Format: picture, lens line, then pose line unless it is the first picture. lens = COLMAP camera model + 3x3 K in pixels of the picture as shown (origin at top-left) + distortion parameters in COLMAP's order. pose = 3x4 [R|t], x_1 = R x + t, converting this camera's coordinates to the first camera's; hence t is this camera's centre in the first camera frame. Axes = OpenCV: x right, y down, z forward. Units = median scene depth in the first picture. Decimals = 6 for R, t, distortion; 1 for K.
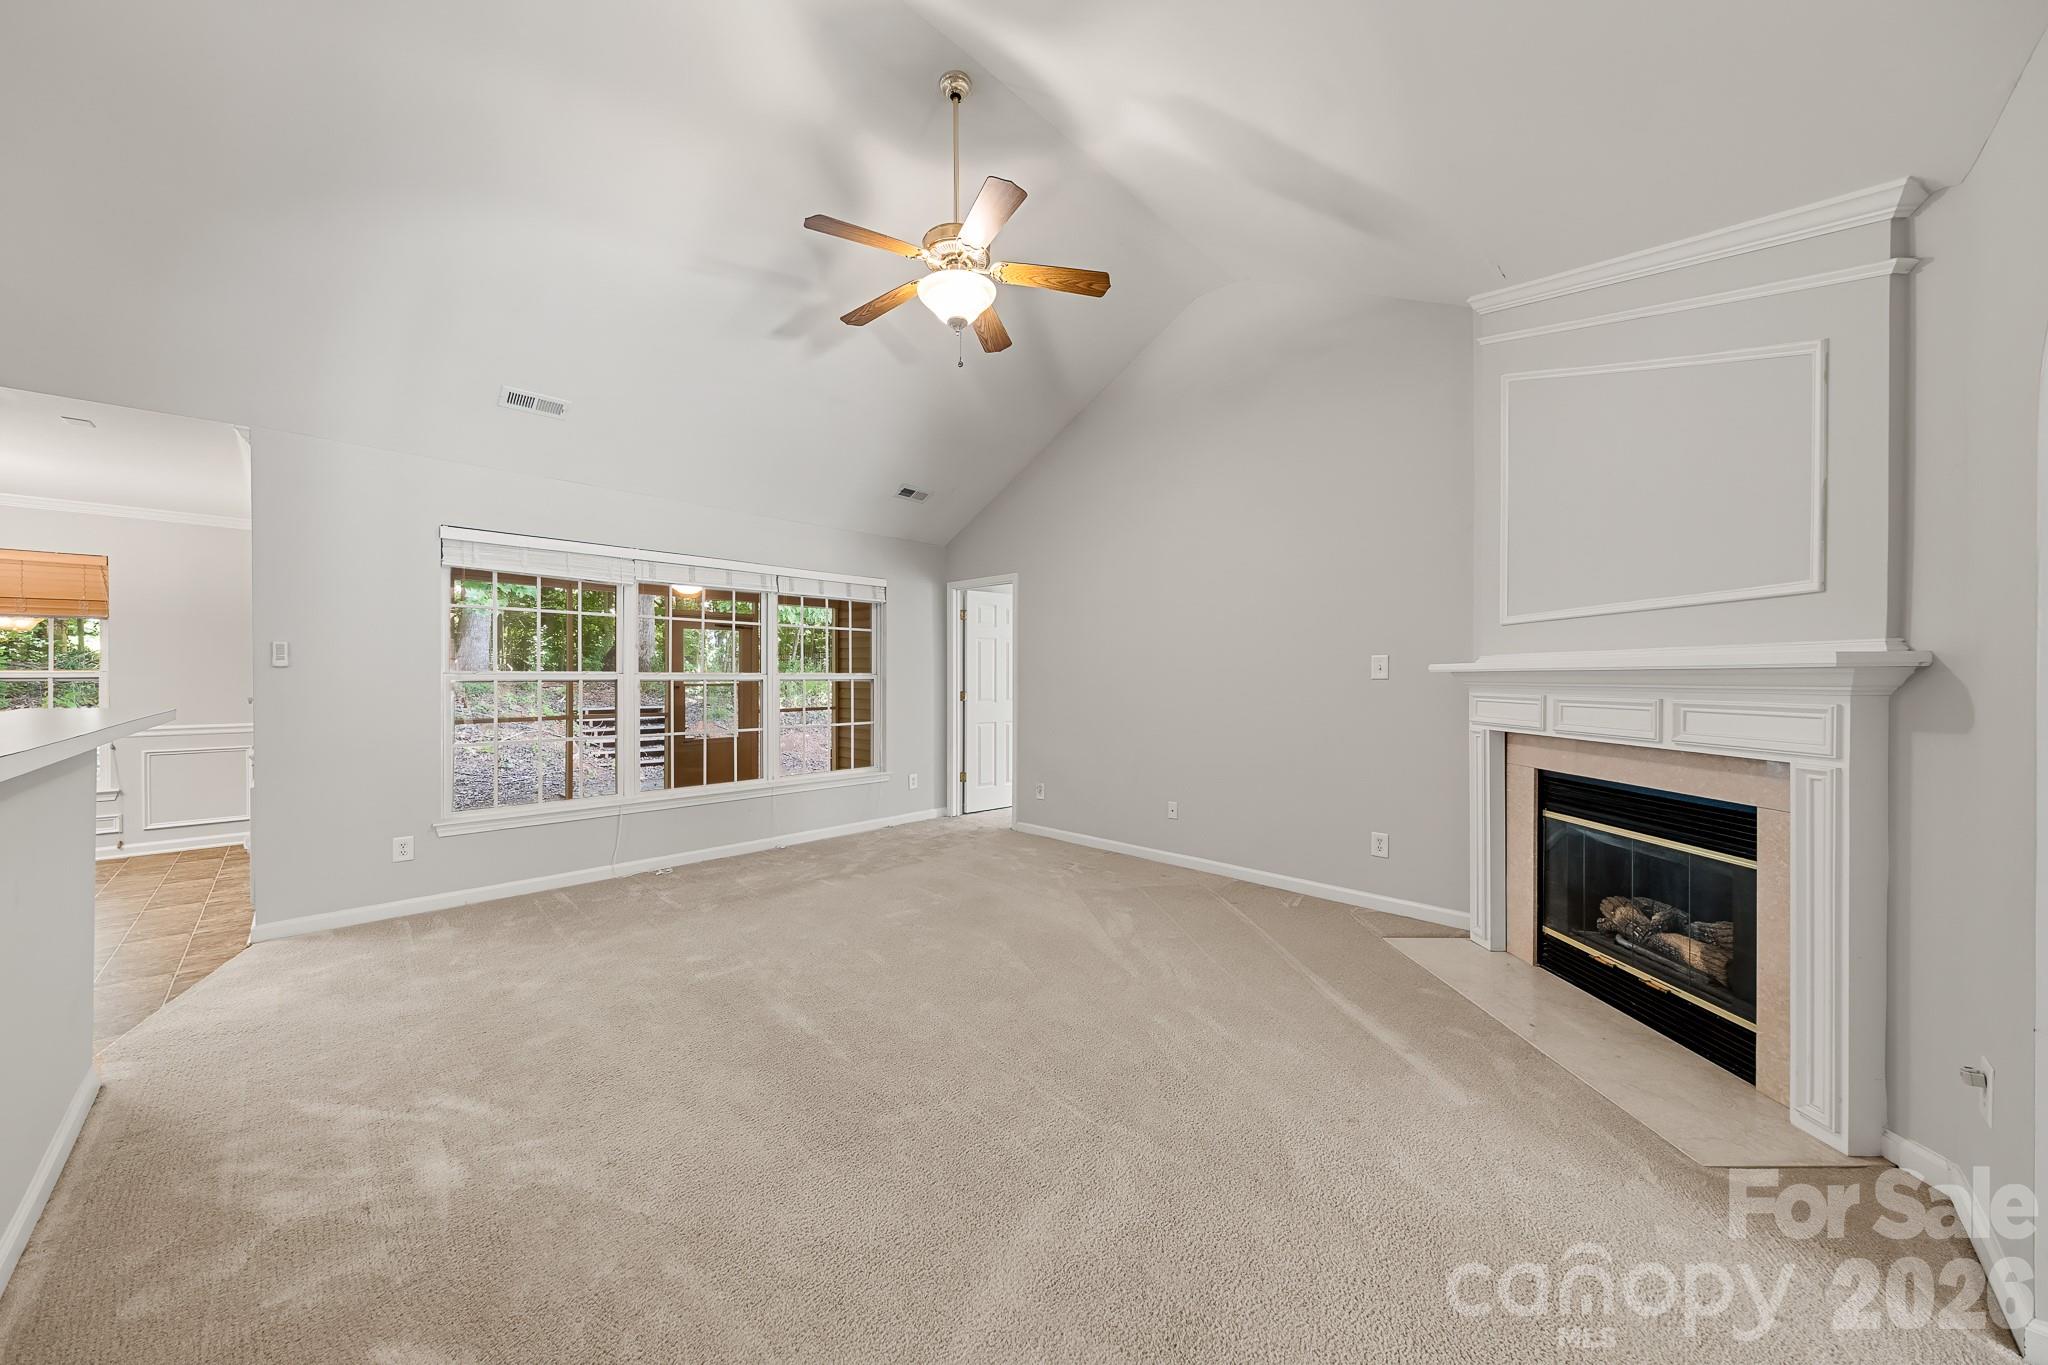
lens RADIAL K [[707.6, 0, 997.6], [0, 707.6, 678.6], [0, 0, 1]] dist [0.000272, -0.000039]
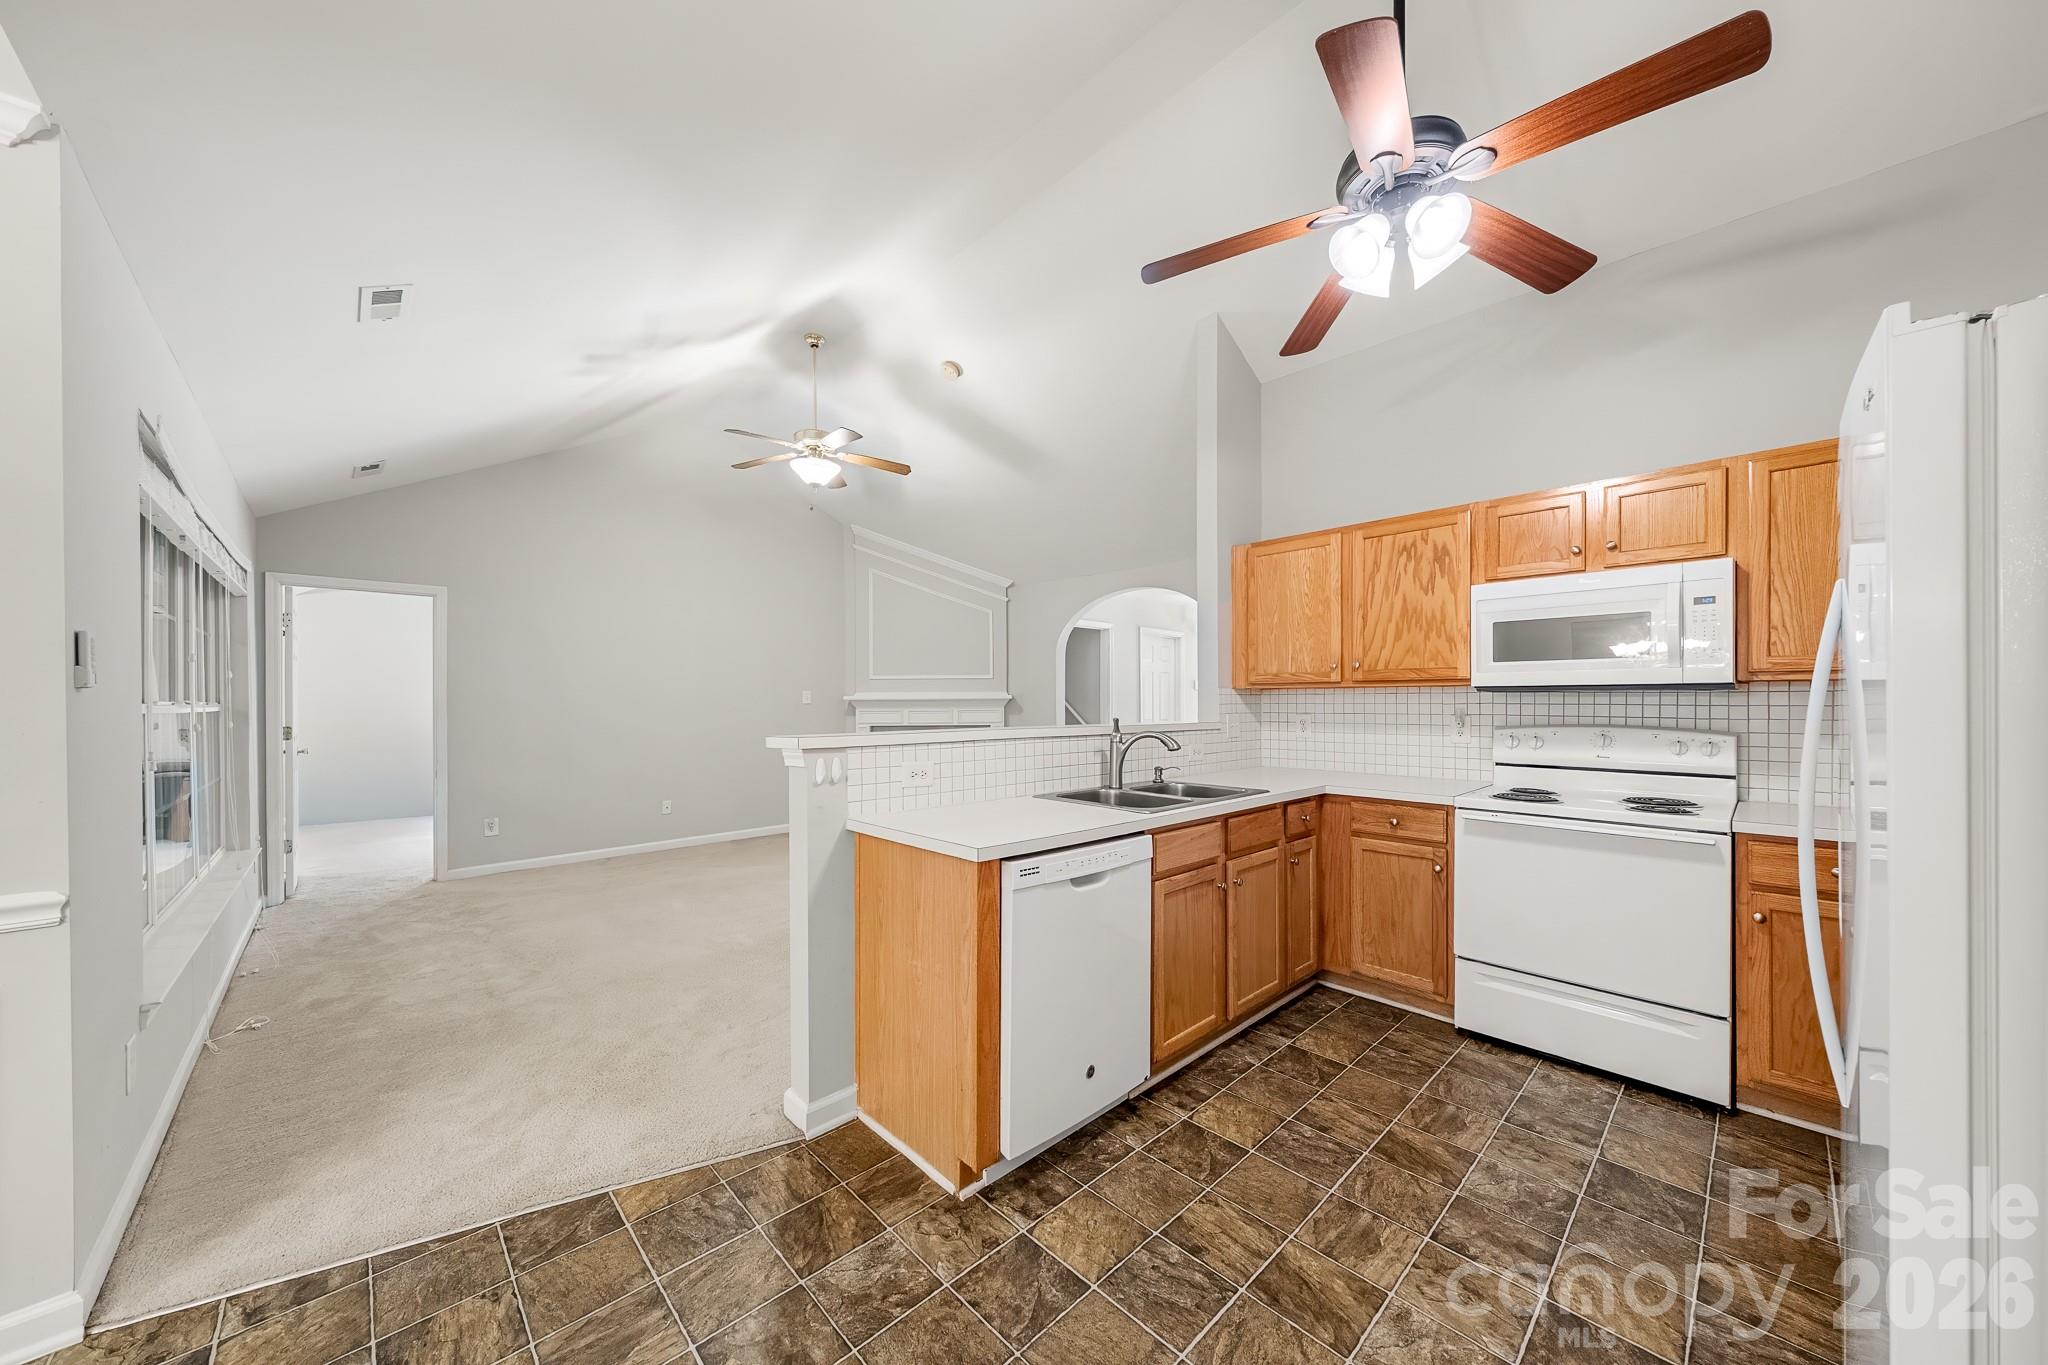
lens RADIAL K [[717.3, 0, 1021.0], [0, 717.3, 700.8], [0, 0, 1]] dist [0.000816, -0.000012]
pose [[0.003627, -0.000907, 0.999993, -1.668348], [0.010480, 0.999945, 0.000869, -0.004383], [-0.999939, 0.010477, 0.003636, 0.546110]]
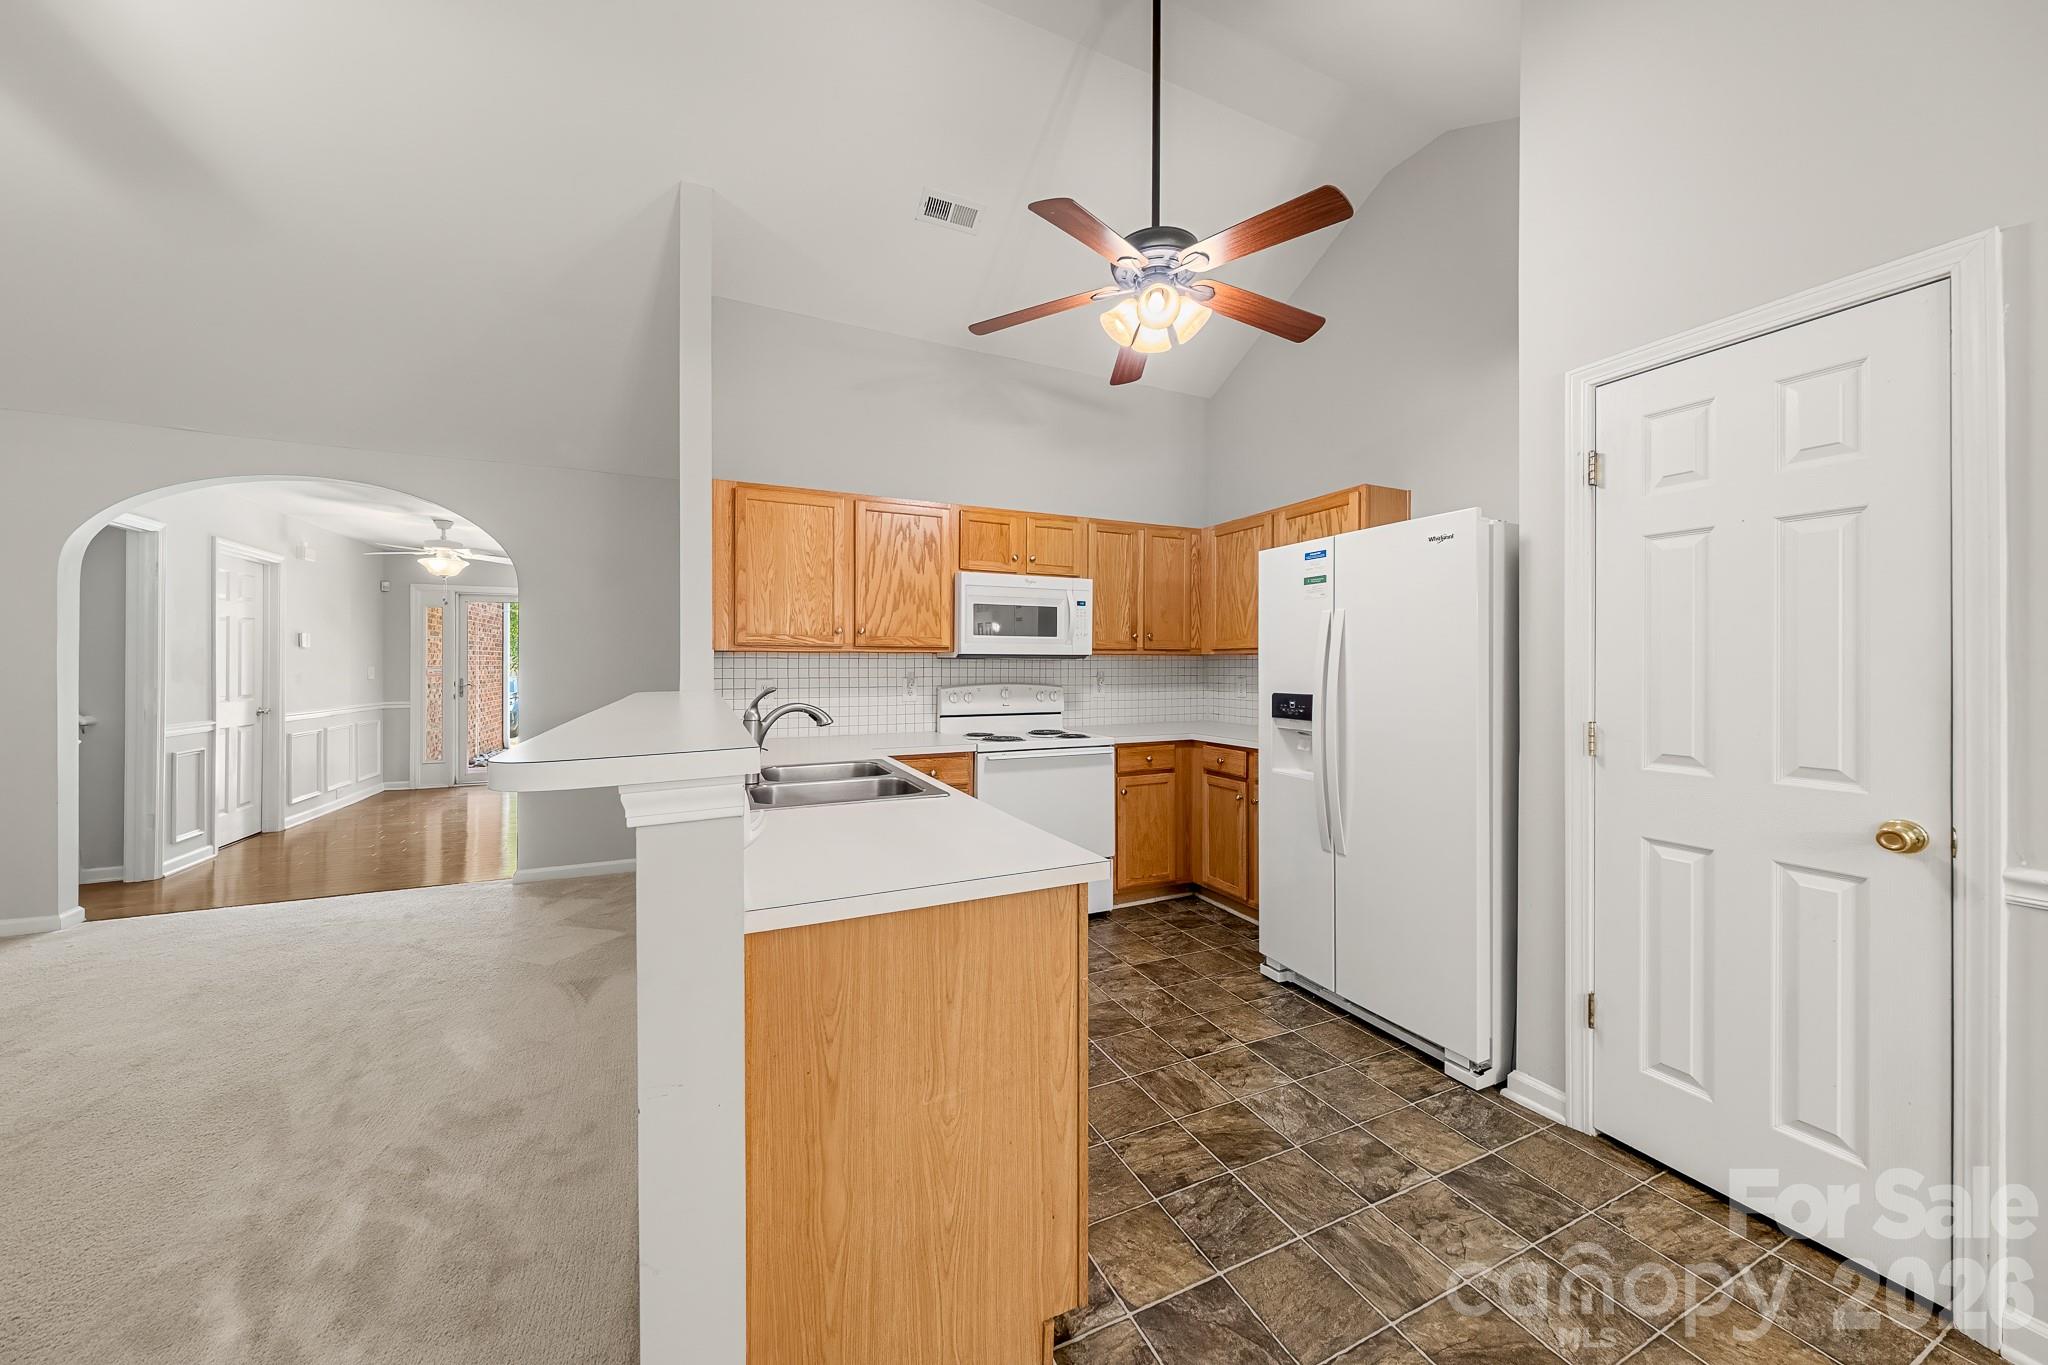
lens RADIAL K [[709.8, 0, 1026.5], [0, 709.8, 659.3], [0, 0, 1]] dist [0.001566, -0.000062]
pose [[-0.948882, 0.000108, 0.315630, -1.167089], [0.001099, 0.999995, 0.002963, -0.010937], [-0.315628, 0.003158, -0.948878, 1.022851]]
